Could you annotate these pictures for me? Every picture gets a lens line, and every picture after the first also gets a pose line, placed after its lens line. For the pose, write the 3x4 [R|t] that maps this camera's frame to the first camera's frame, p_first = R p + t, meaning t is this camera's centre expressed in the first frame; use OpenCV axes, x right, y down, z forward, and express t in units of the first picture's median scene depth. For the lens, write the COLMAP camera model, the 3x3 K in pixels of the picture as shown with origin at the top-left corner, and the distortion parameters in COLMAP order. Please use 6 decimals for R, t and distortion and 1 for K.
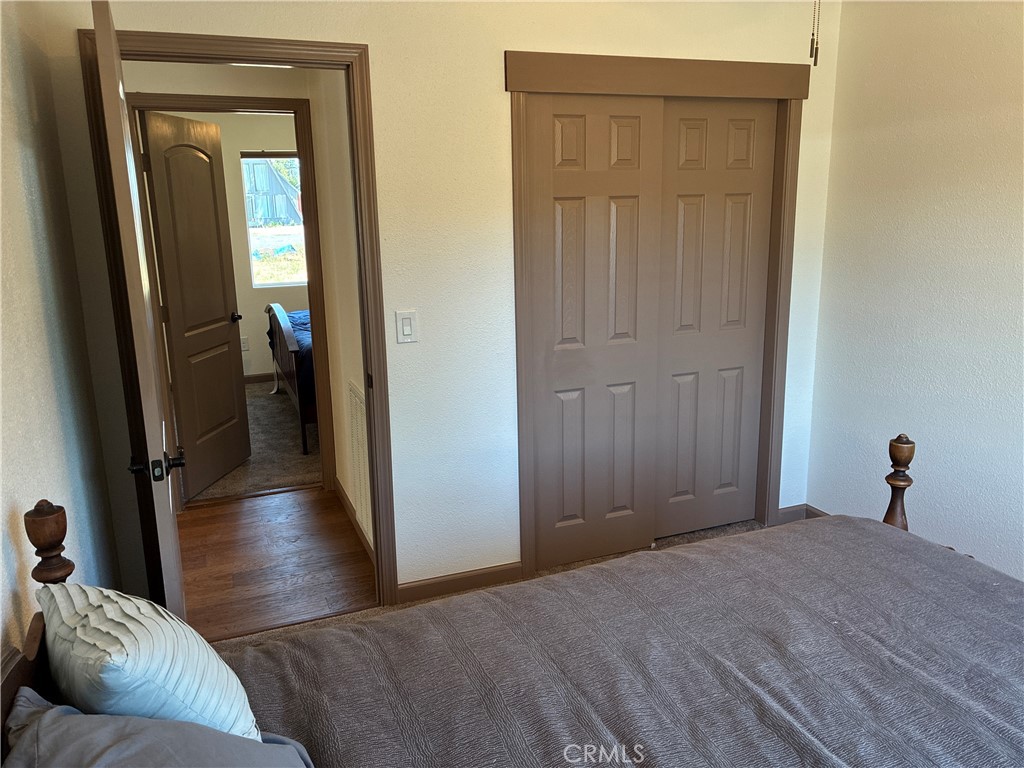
lens RADIAL K [[778.5, 0, 512.0], [0, 778.5, 384.0], [0, 0, 1]] dist [0.021404, -0.006675]
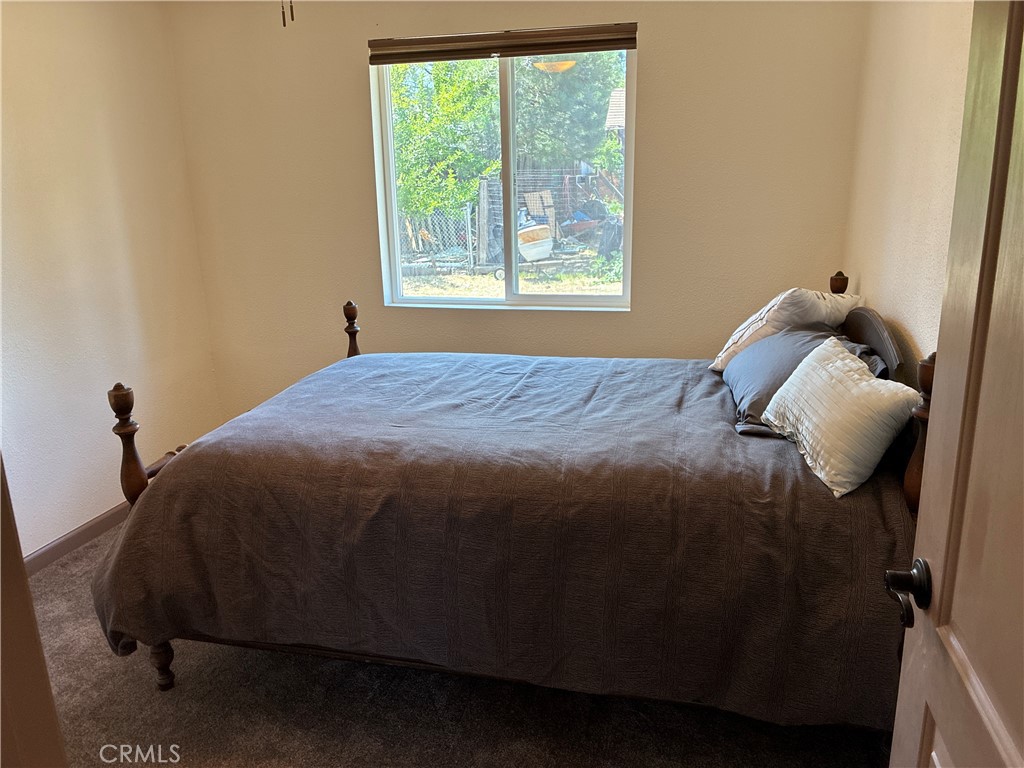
lens RADIAL K [[778.5, 0, 512.0], [0, 778.5, 384.0], [0, 0, 1]] dist [0.021404, -0.006675]
pose [[-0.803269, -0.108146, 0.585716, -0.734731], [0.169921, 0.900902, 0.399377, -0.364814], [-0.570864, 0.420332, -0.705291, 2.044780]]
